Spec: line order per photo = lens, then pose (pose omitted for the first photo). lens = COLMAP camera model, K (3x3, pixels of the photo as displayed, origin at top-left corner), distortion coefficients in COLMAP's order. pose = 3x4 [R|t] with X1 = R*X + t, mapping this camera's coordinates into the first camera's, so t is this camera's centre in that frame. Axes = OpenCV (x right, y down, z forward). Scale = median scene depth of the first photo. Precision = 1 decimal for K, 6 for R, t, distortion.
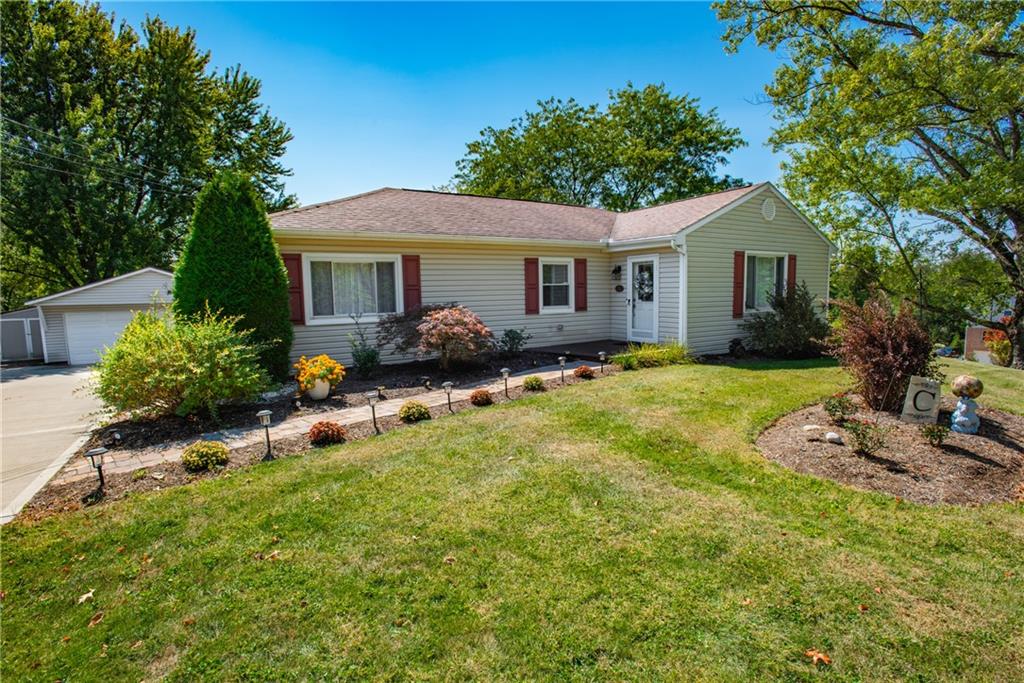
lens RADIAL K [[489.9, 0, 512.0], [0, 489.9, 341.5], [0, 0, 1]] dist [-0.040505, 0.001680]
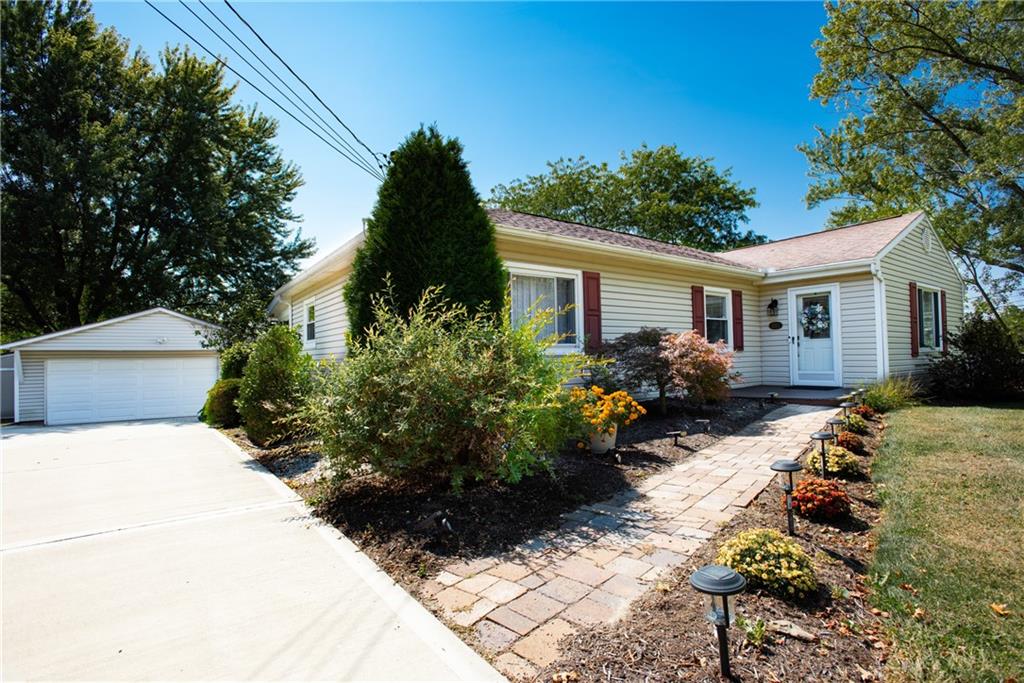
lens RADIAL K [[489.9, 0, 512.0], [0, 489.9, 341.5], [0, 0, 1]] dist [-0.040505, 0.001680]
pose [[0.996813, 0.003820, 0.079680, -0.227285], [0.006807, 0.991137, -0.132670, 0.022234], [-0.079480, 0.132790, 0.987952, 0.136543]]
